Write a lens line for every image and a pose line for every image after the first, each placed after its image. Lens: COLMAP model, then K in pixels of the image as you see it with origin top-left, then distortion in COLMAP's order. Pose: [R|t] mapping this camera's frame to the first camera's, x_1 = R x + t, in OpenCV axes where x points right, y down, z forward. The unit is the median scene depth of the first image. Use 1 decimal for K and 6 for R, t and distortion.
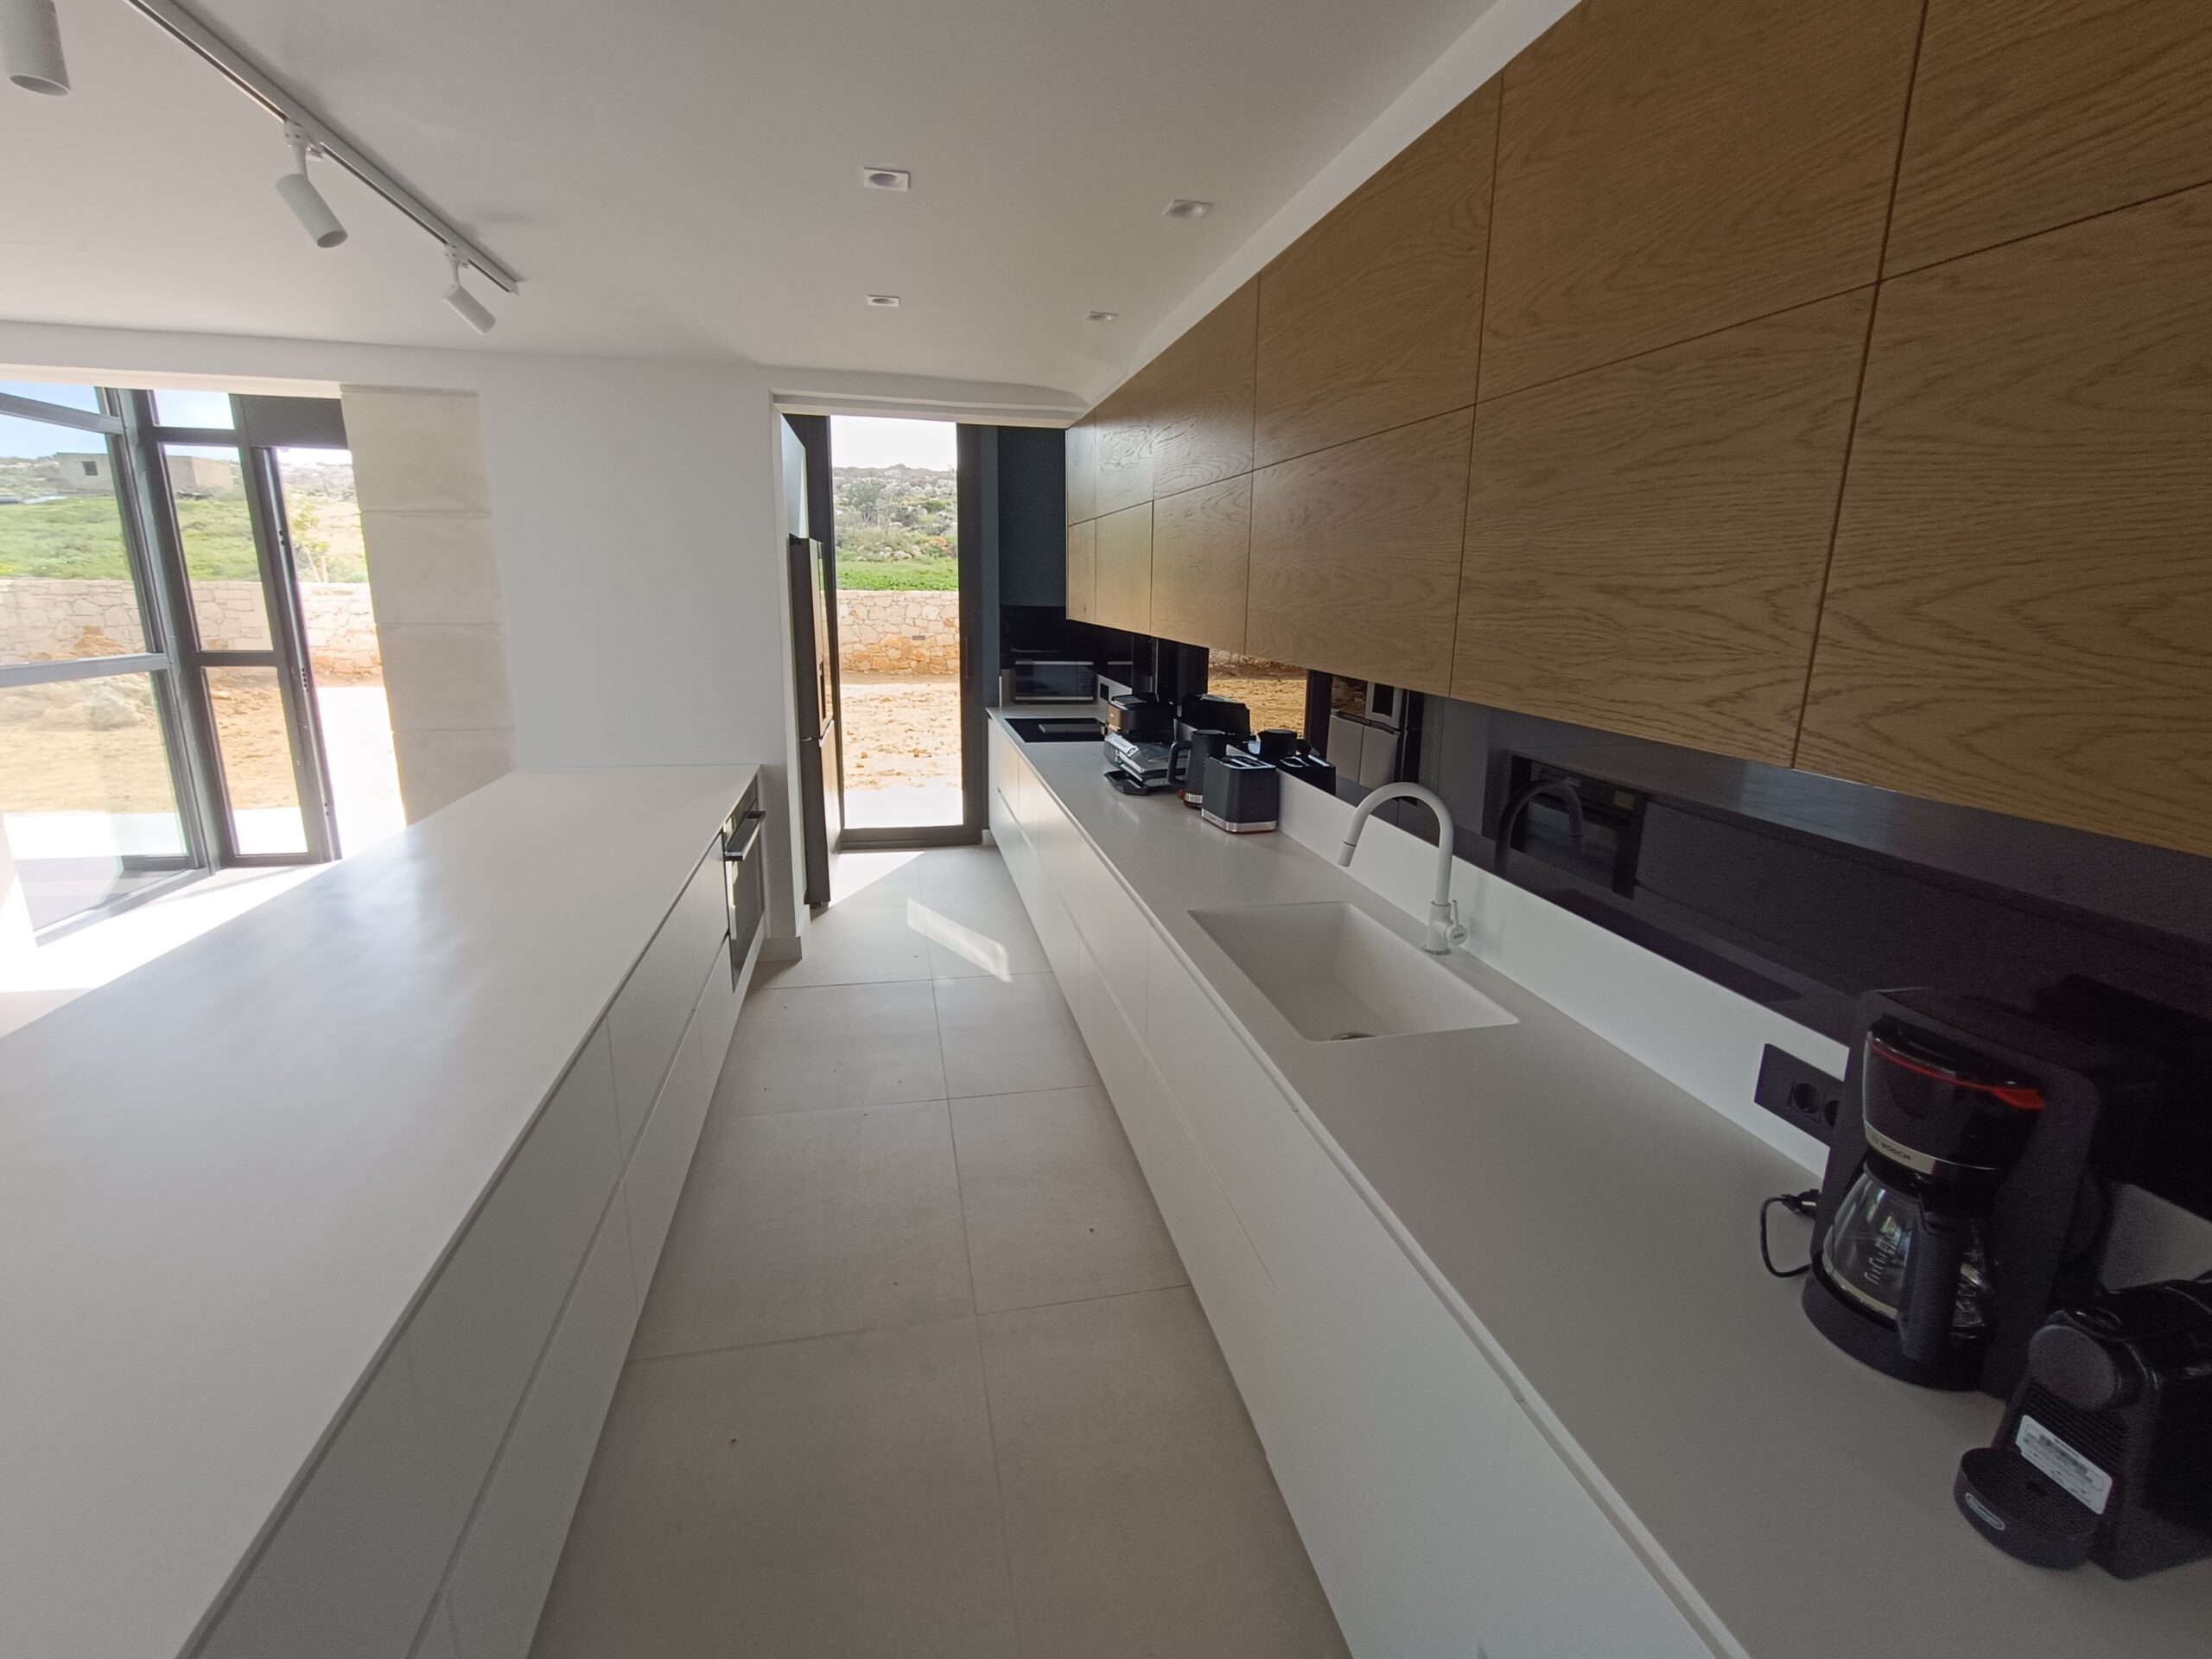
lens RADIAL K [[1007.6, 0, 1110.8], [0, 1007.6, 830.3], [0, 0, 1]] dist [-0.007483, -0.000044]
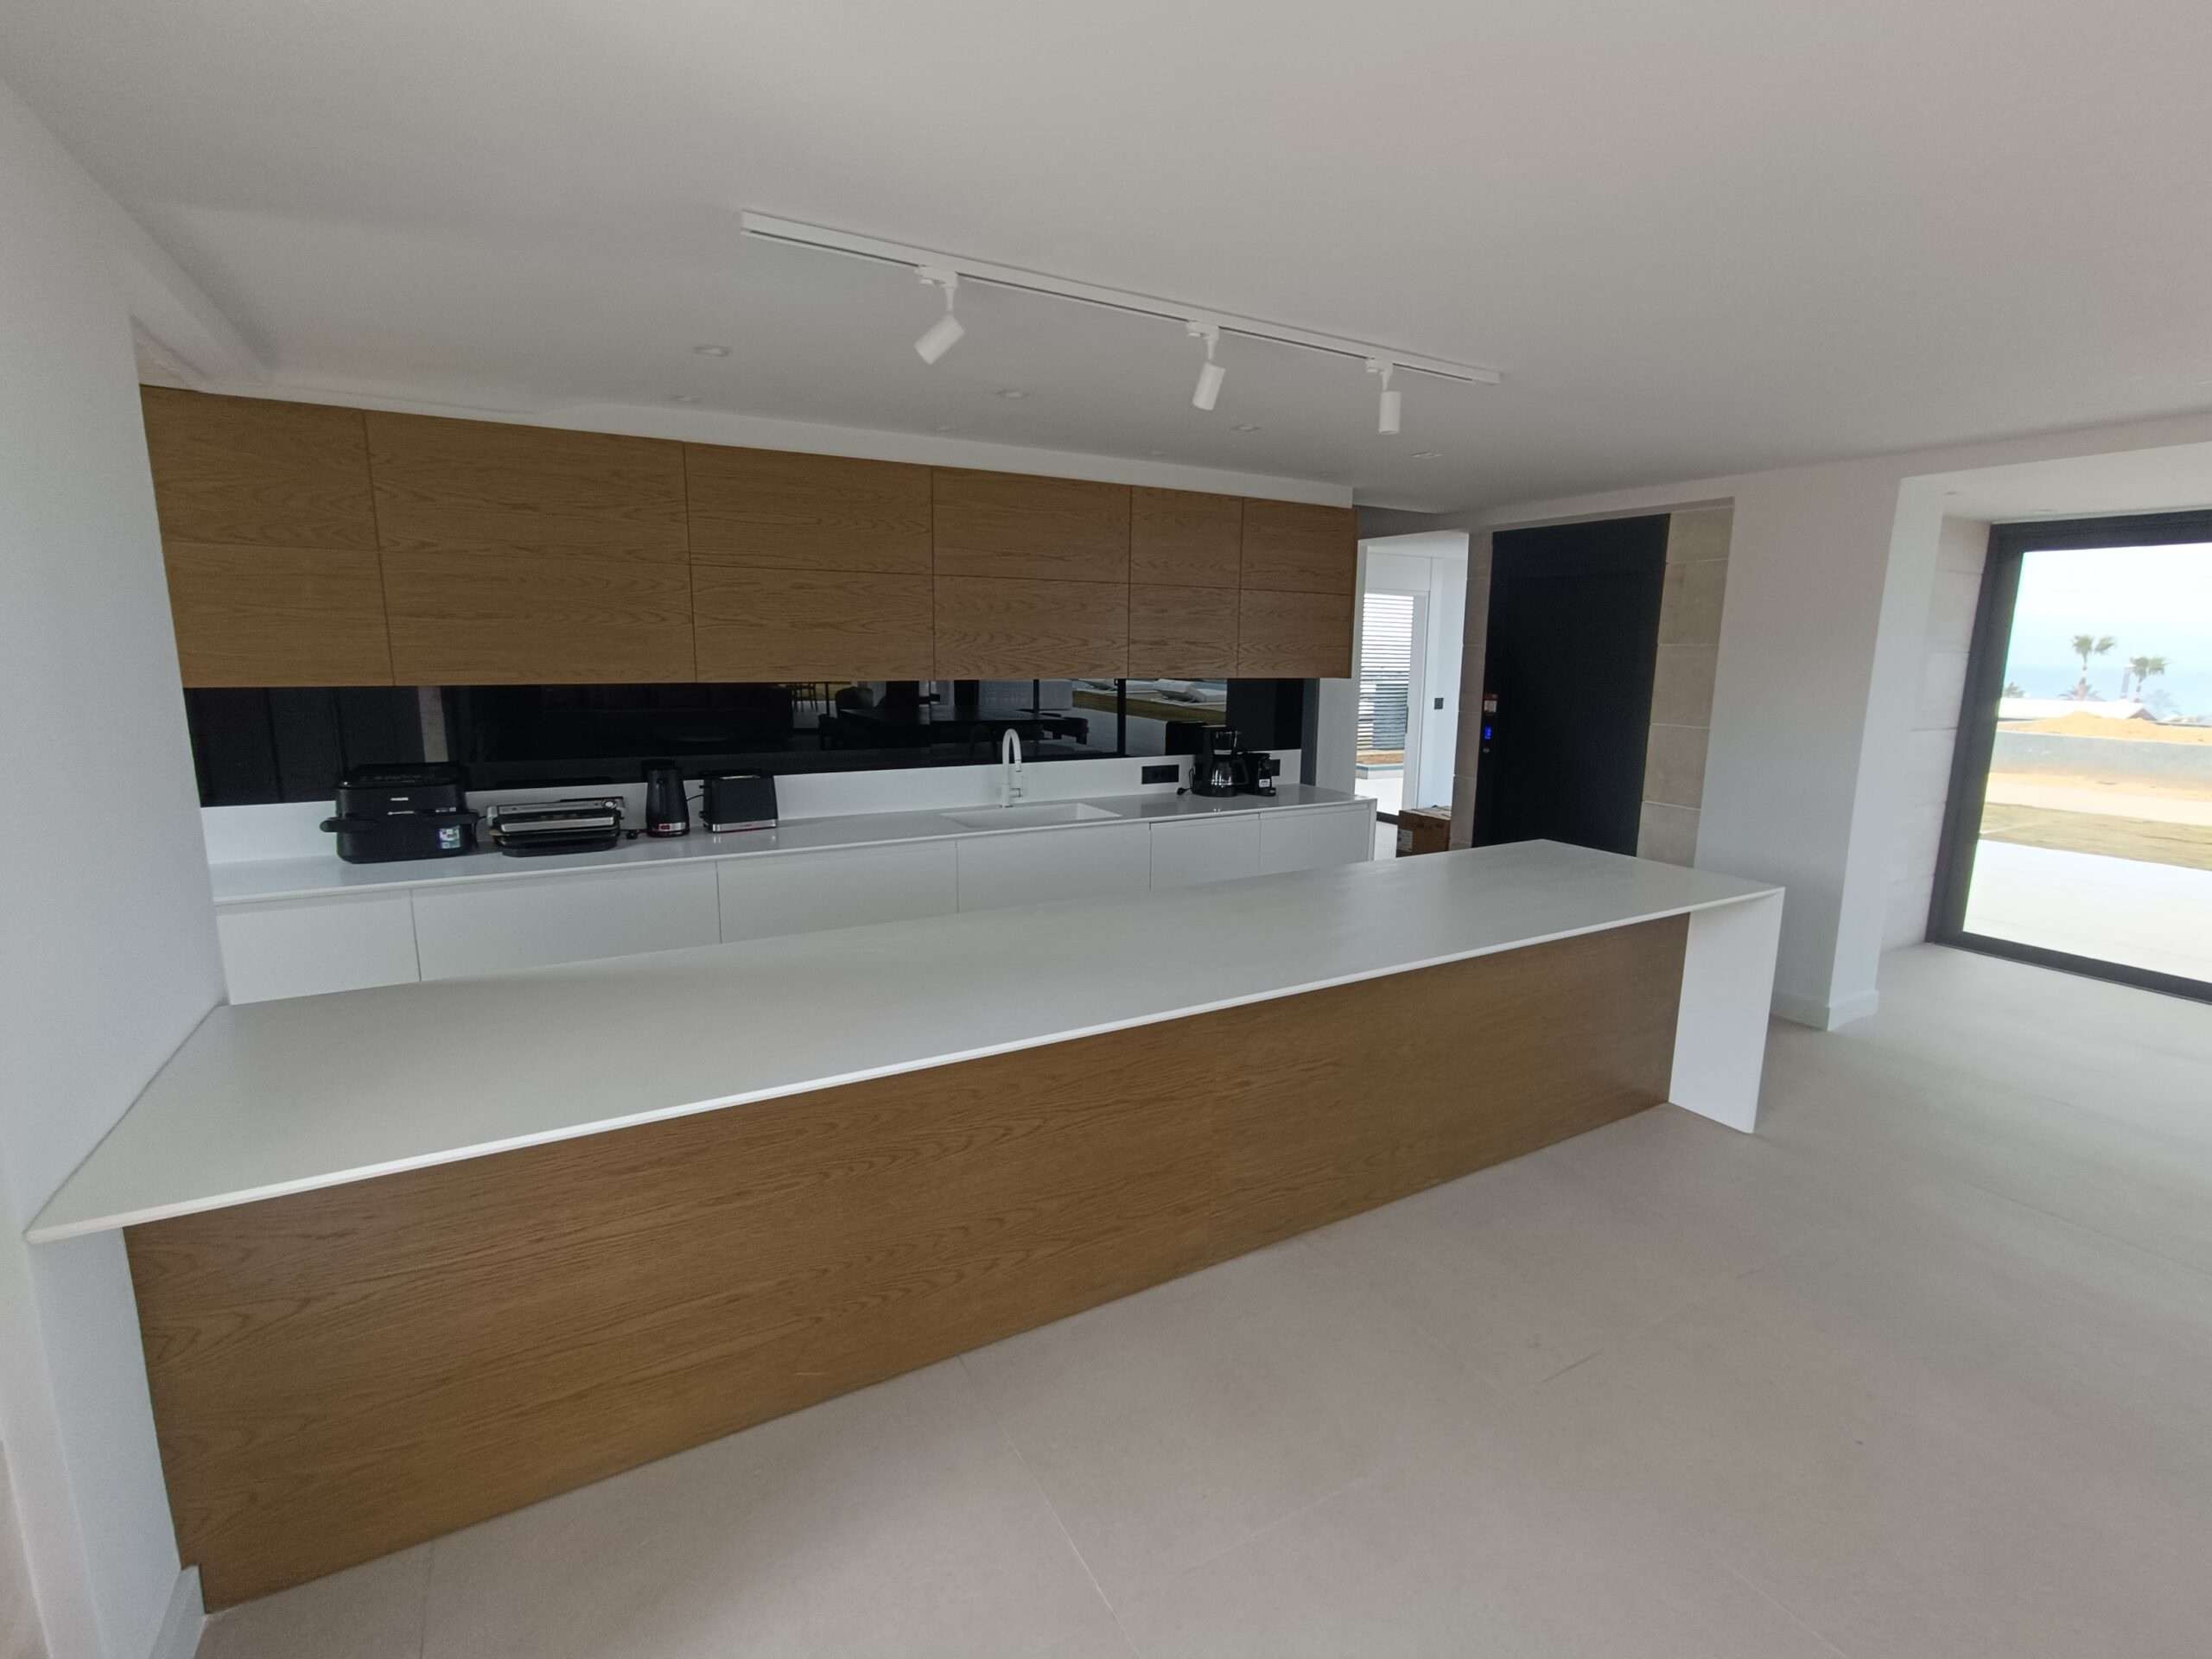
lens RADIAL K [[1007.6, 0, 1110.8], [0, 1007.6, 830.3], [0, 0, 1]] dist [-0.007483, -0.000044]
pose [[-0.298260, -0.196210, 0.934100, -2.668782], [0.207435, 0.941928, 0.264089, -0.537583], [-0.931671, 0.272532, -0.240239, 2.004064]]
